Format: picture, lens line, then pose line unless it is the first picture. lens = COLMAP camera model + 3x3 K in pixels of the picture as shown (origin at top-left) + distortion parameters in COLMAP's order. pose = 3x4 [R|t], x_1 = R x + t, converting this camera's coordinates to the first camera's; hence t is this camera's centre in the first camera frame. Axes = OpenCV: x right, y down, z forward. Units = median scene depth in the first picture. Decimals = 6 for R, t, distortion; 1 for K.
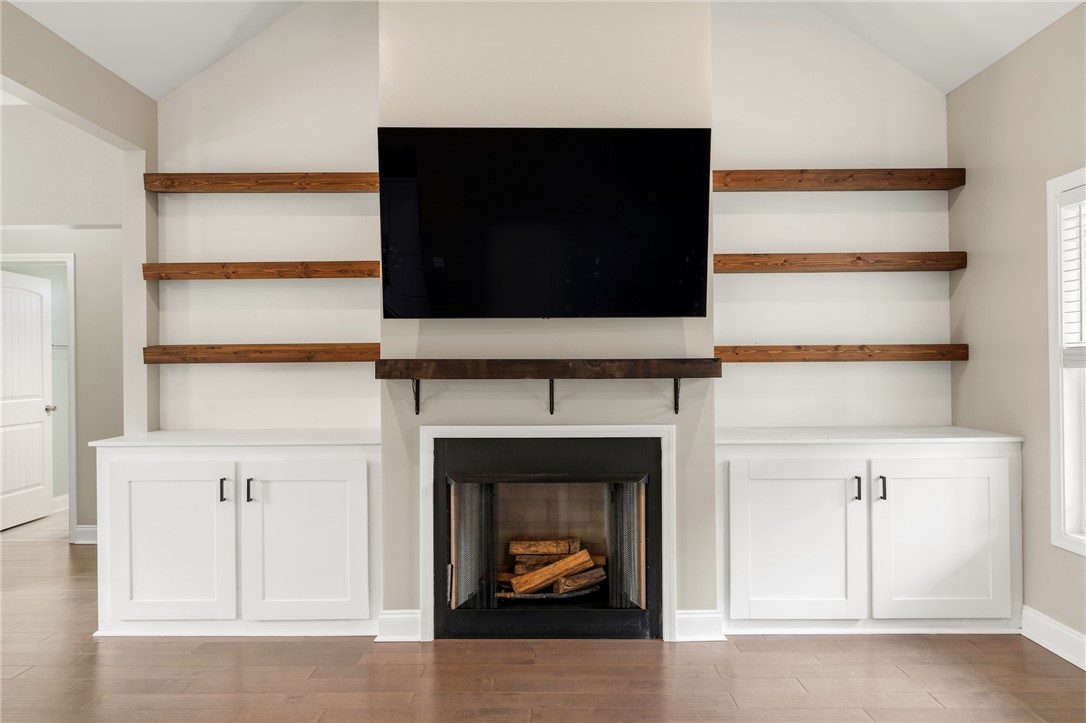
lens RADIAL K [[720.0, 0, 543.1], [0, 720.0, 356.8], [0, 0, 1]] dist [0.006448, 0.002395]
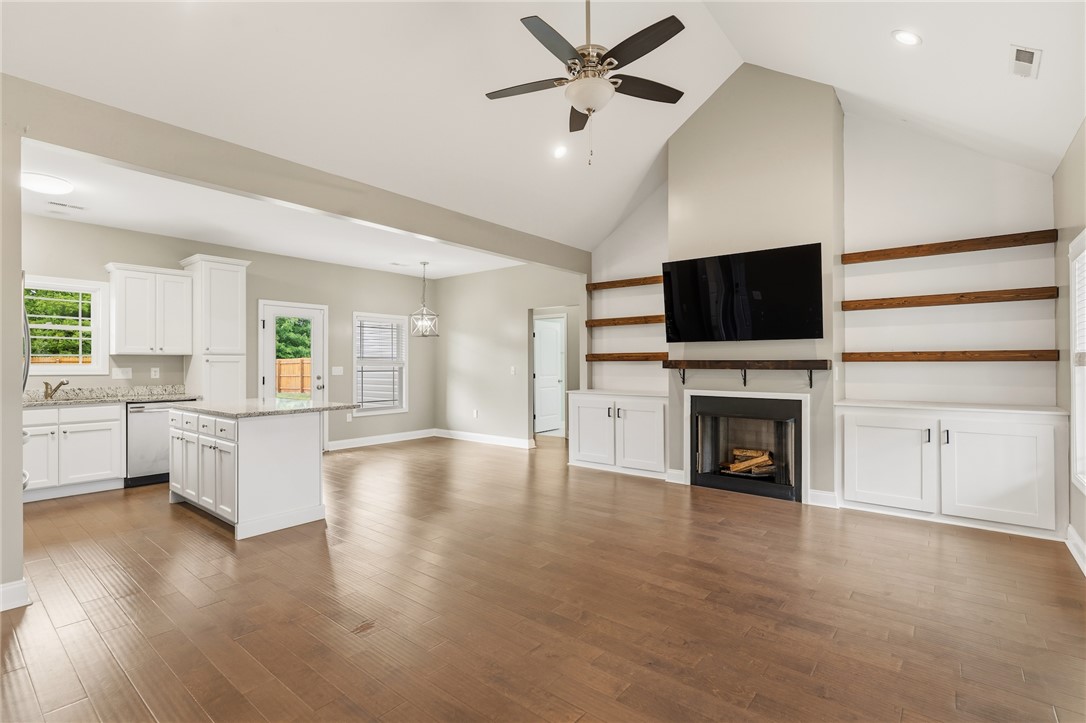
lens RADIAL K [[503.0, 0, 537.9], [0, 503.0, 359.8], [0, 0, 1]] dist [0.000446, 0.000025]
pose [[0.777295, 0.001500, -0.629135, 0.458526], [0.004658, 0.999956, 0.008138, -0.011675], [0.629120, -0.009256, 0.777253, -0.504089]]
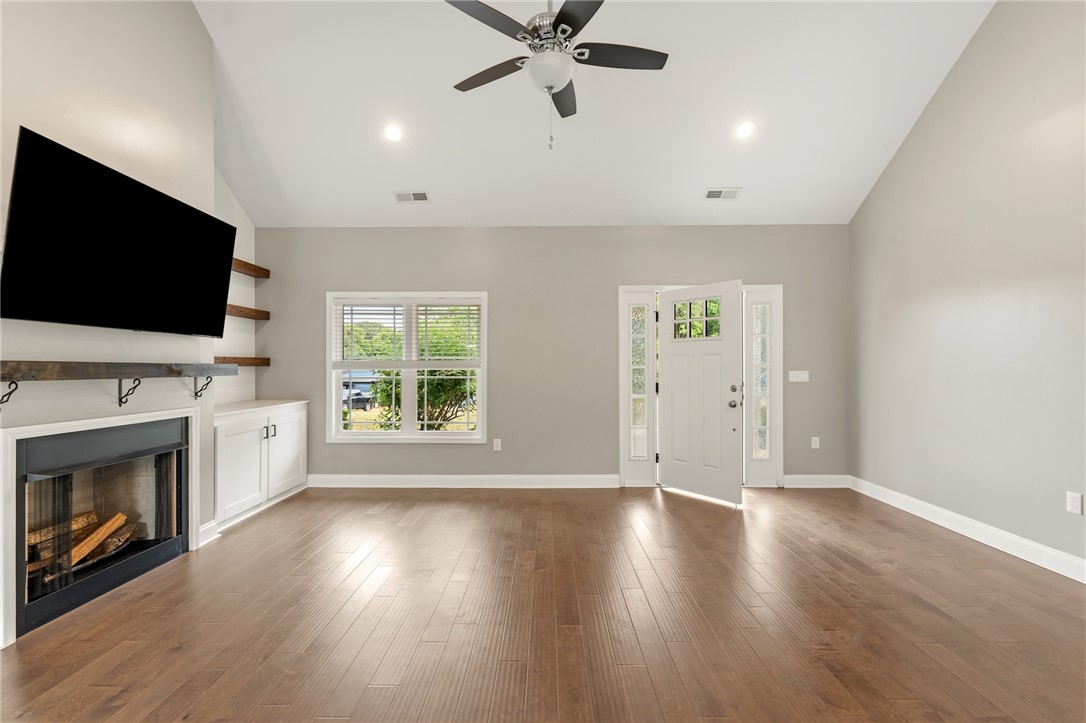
lens RADIAL K [[470.3, 0, 543.0], [0, 470.3, 361.5], [0, 0, 1]] dist [-0.001233, -0.000318]
pose [[0.006552, 0.015864, 0.999853, -0.794156], [-0.007983, 0.999843, -0.015812, 0.008130], [-0.999947, -0.007878, 0.006677, 0.257156]]
